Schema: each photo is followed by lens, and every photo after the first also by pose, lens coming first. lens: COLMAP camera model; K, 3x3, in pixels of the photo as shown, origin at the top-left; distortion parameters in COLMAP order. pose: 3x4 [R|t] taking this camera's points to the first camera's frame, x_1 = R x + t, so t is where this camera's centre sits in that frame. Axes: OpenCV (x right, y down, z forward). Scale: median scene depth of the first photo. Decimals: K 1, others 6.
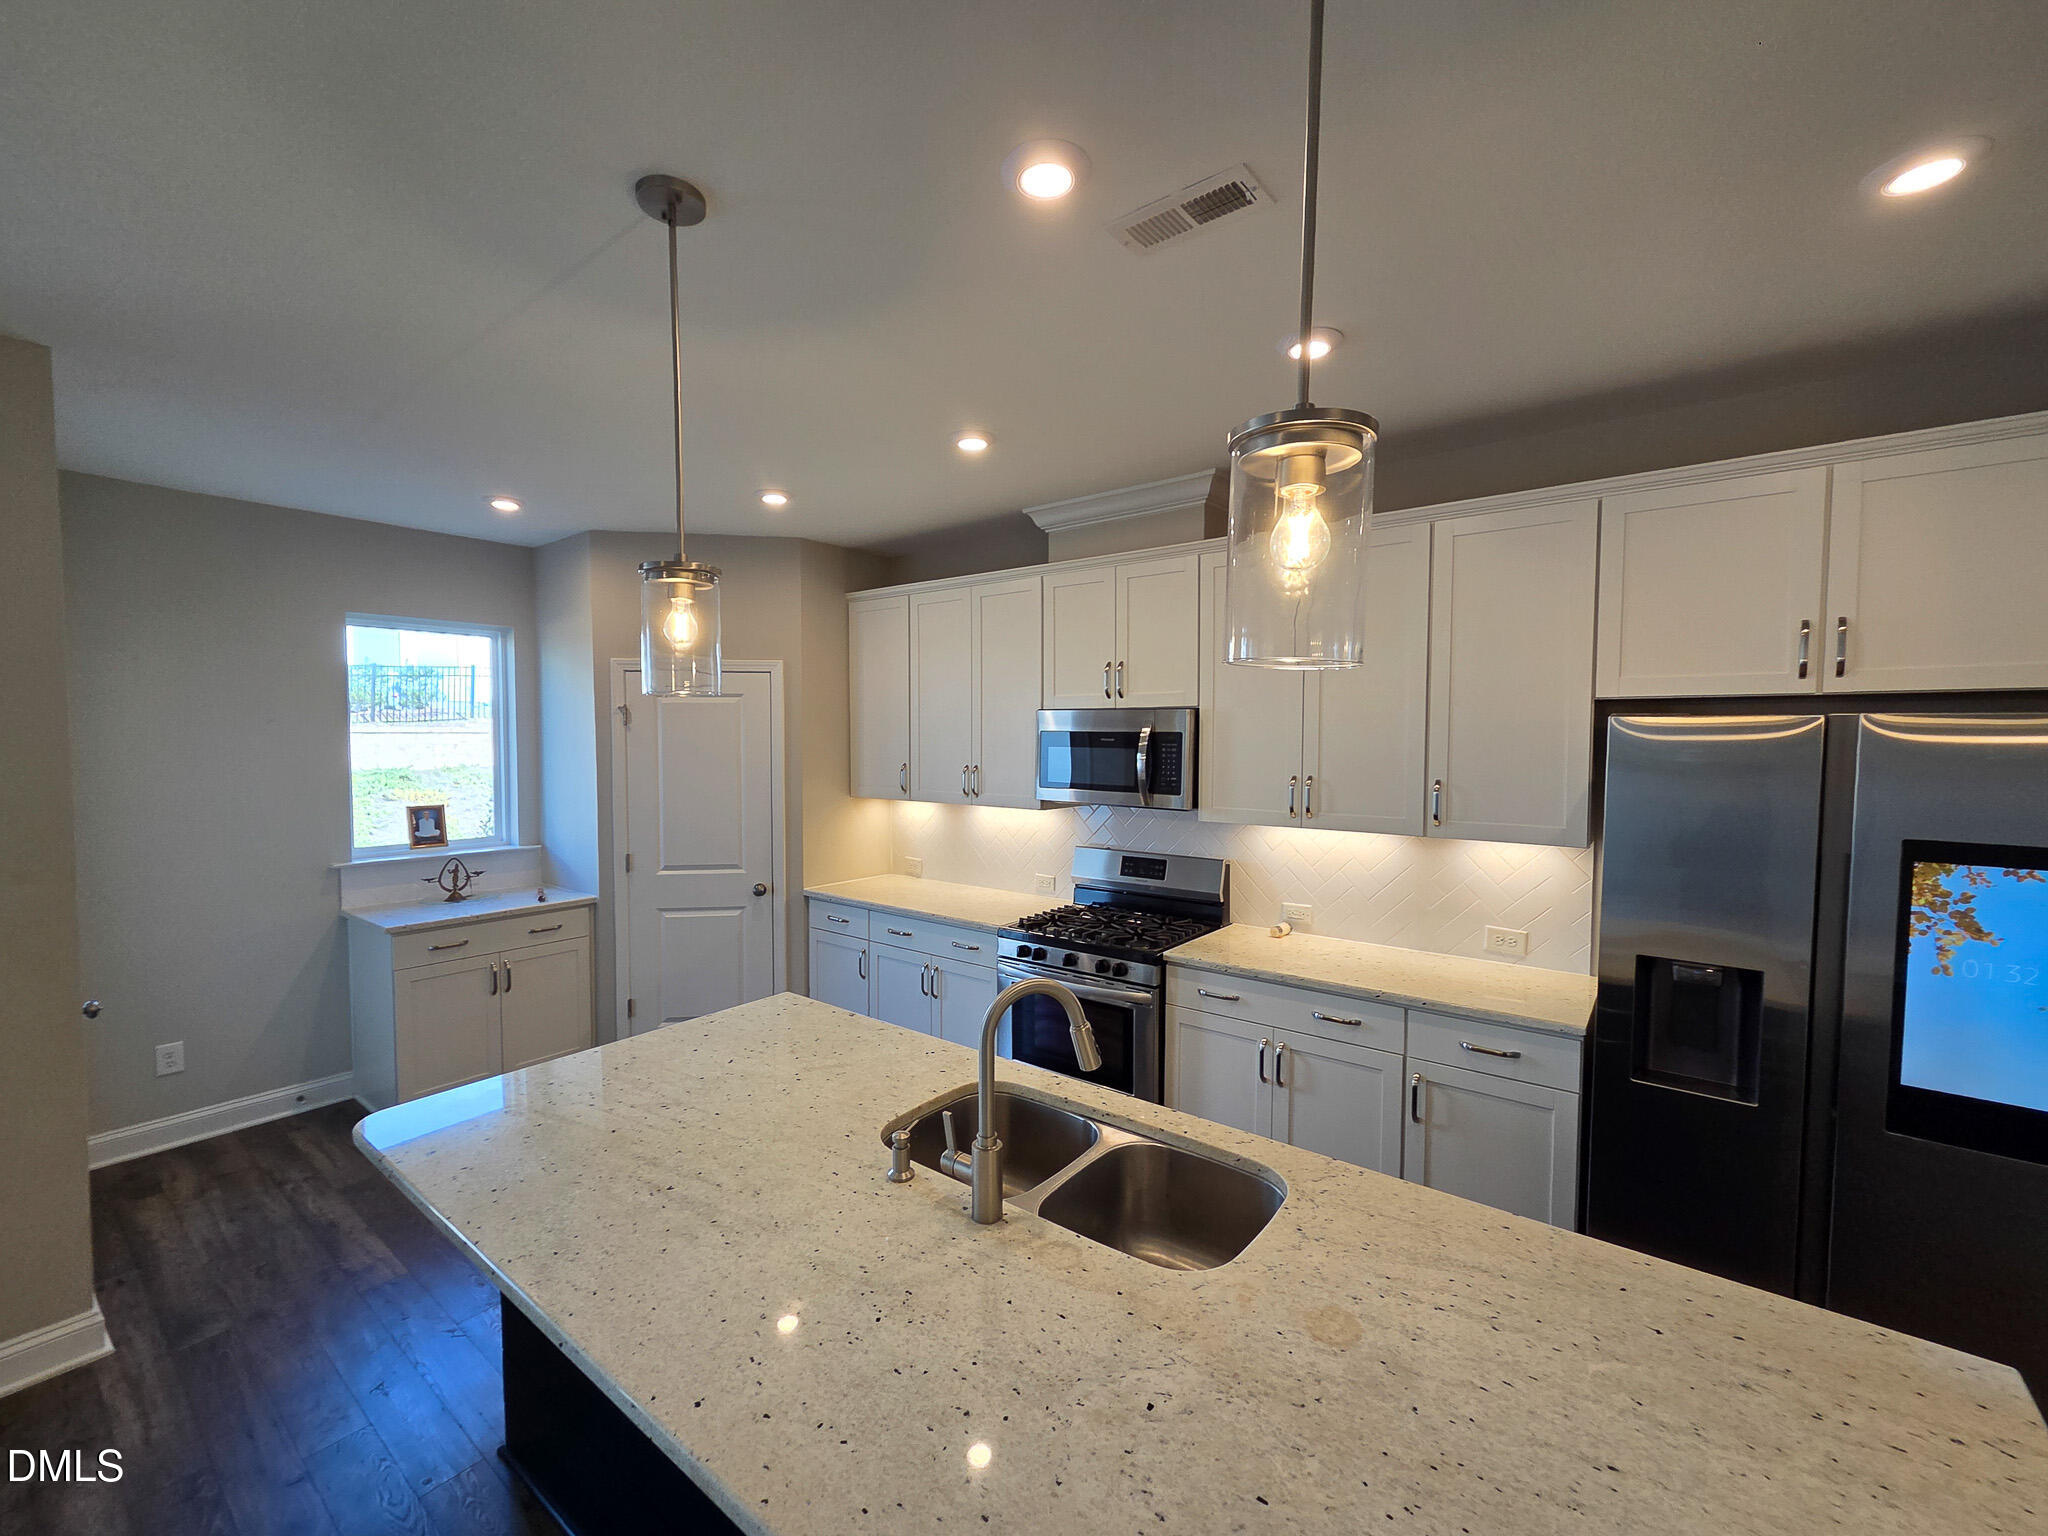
lens RADIAL K [[841.1, 0, 1014.6], [0, 841.1, 770.3], [0, 0, 1]] dist [0.003615, -0.000250]
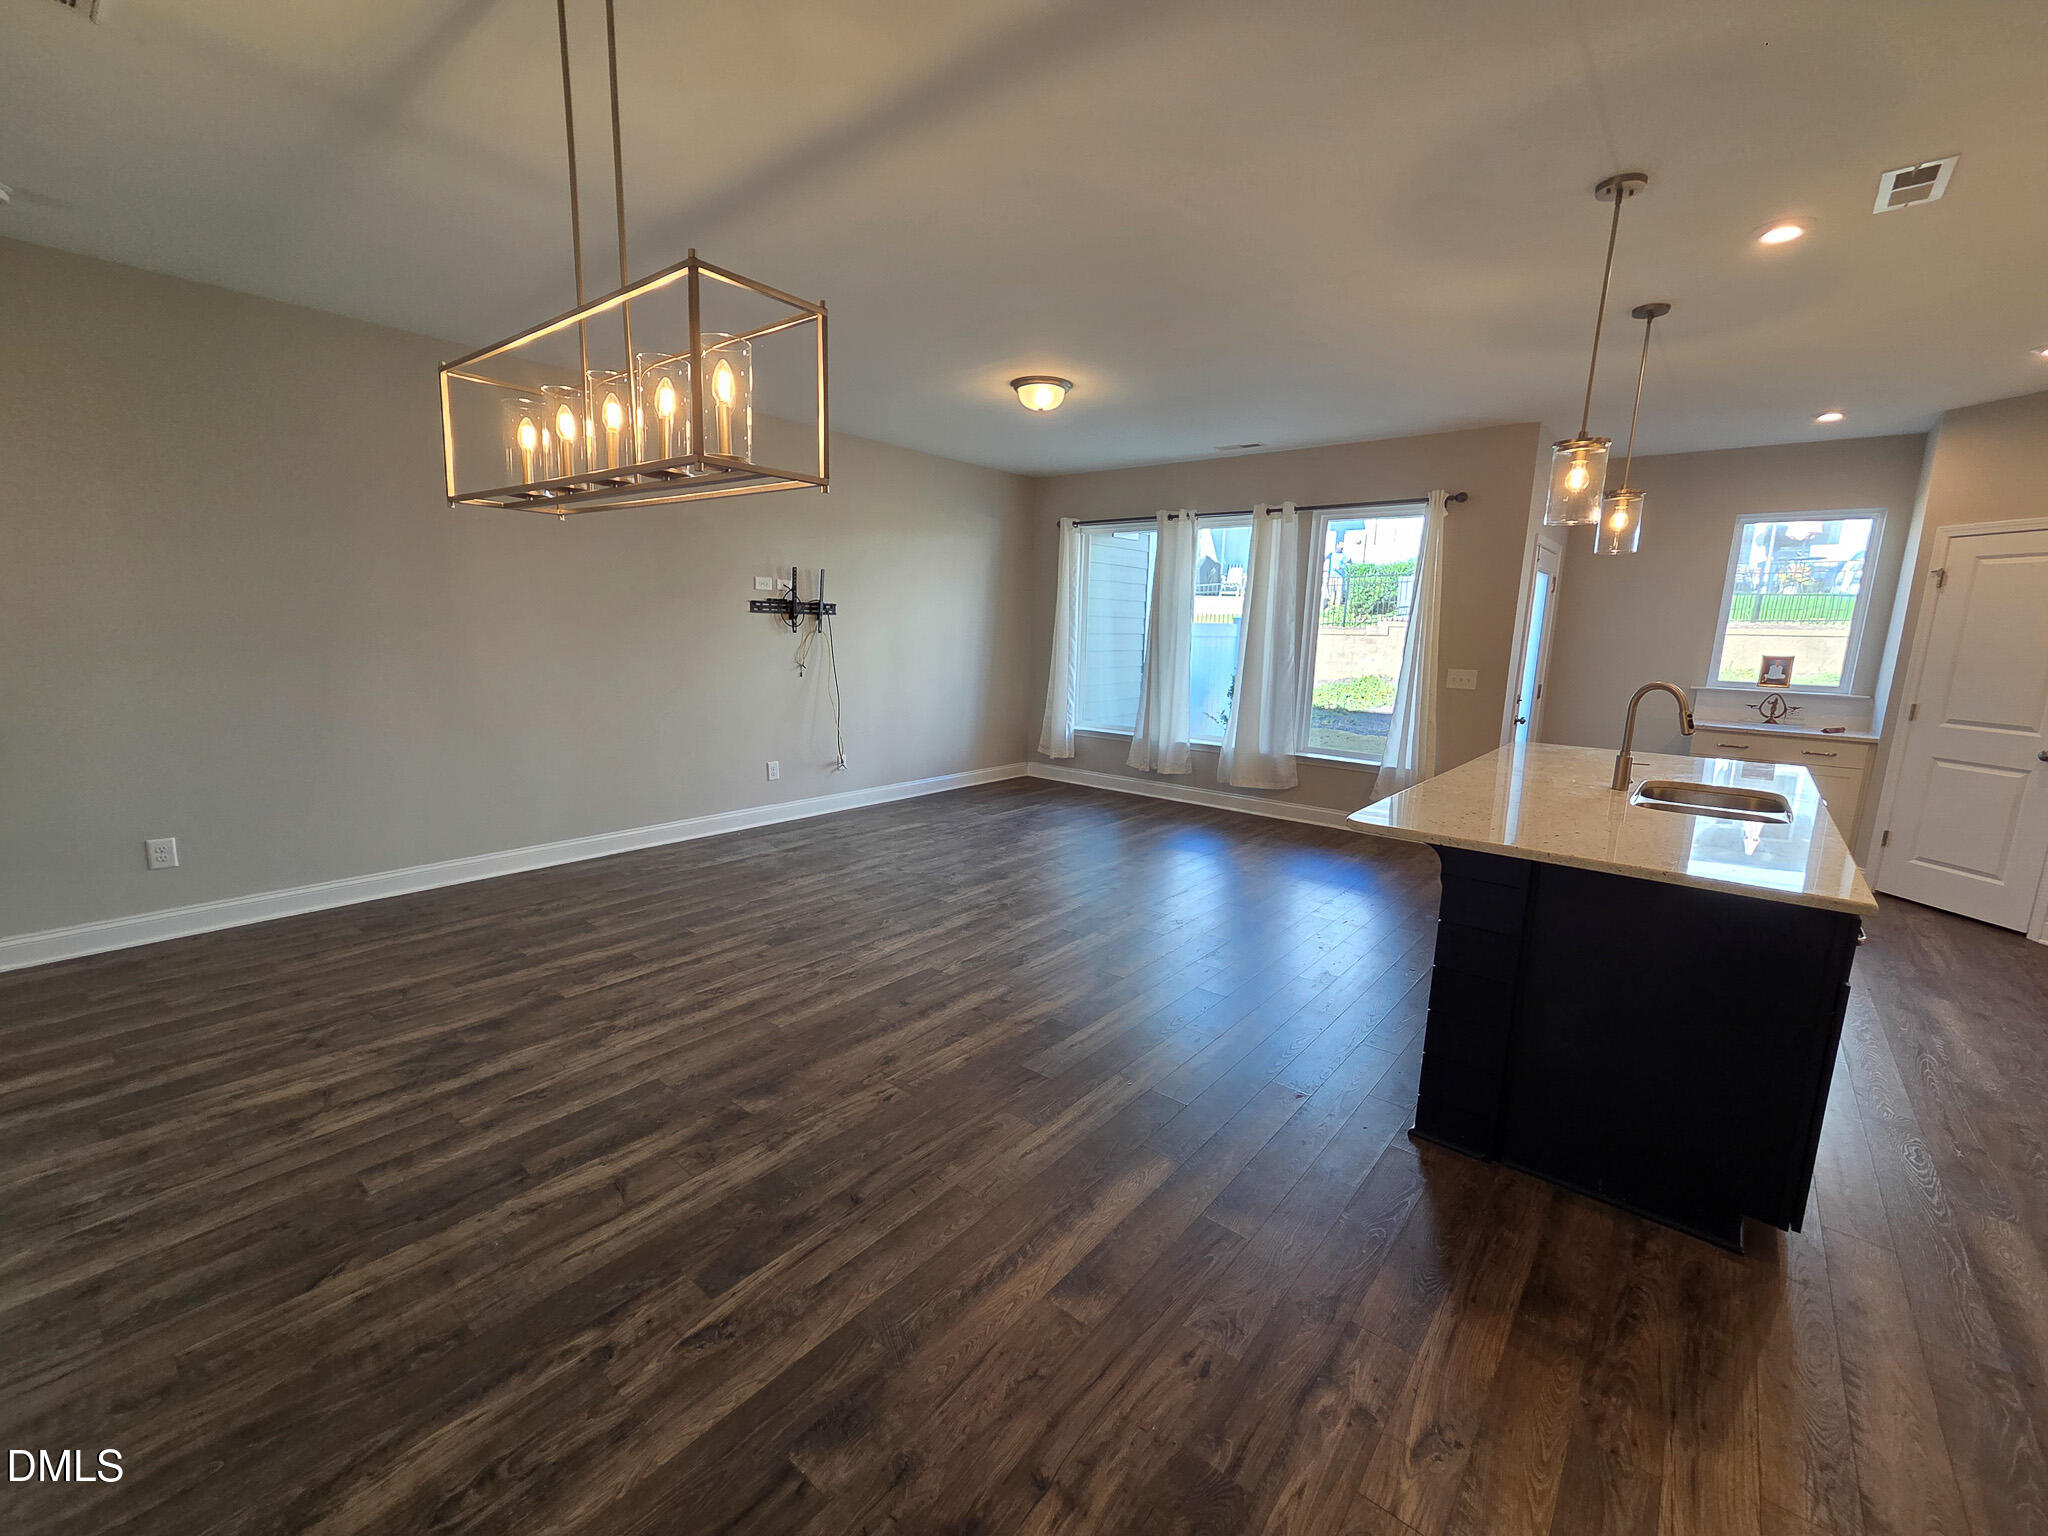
lens RADIAL K [[841.1, 0, 1020.2], [0, 841.1, 772.8], [0, 0, 1]] dist [0.003615, -0.000250]
pose [[-0.033815, 0.175585, -0.983883, 0.902288], [-0.067857, 0.981771, 0.177540, 0.088385], [0.997122, 0.072766, -0.021284, -0.210650]]
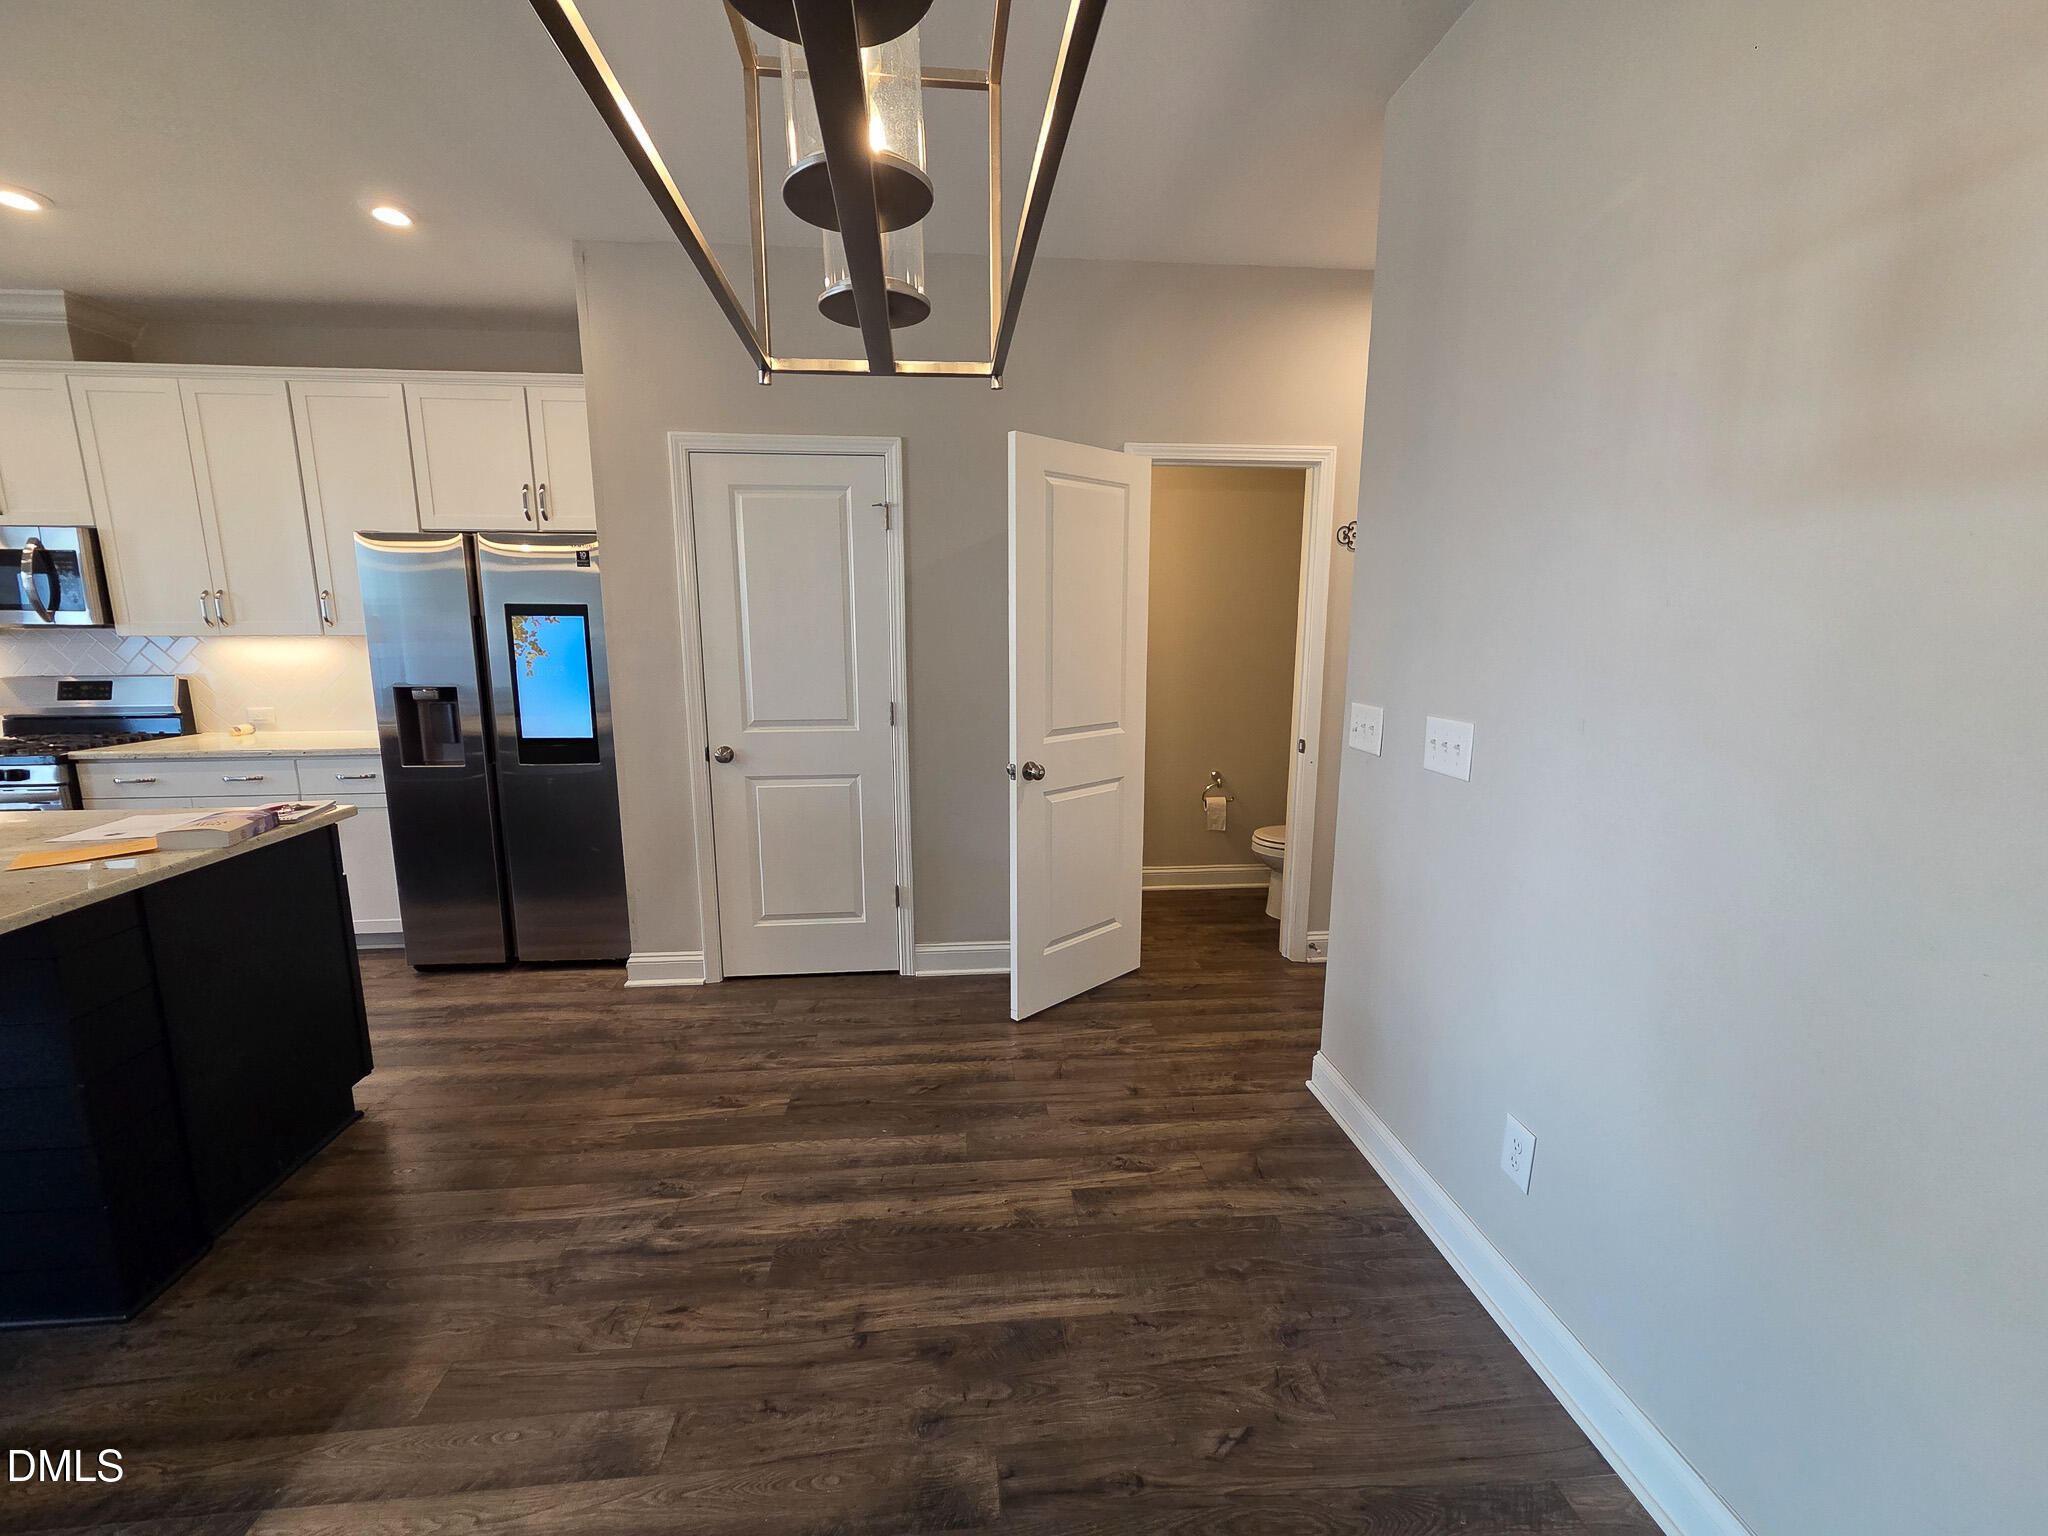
lens RADIAL K [[841.1, 0, 1014.9], [0, 841.1, 768.8], [0, 0, 1]] dist [0.003615, -0.000250]
pose [[0.734106, -0.117378, 0.668813, 0.317453], [0.031497, 0.989772, 0.139134, 0.114120], [-0.678304, -0.081073, 0.730295, -0.583209]]
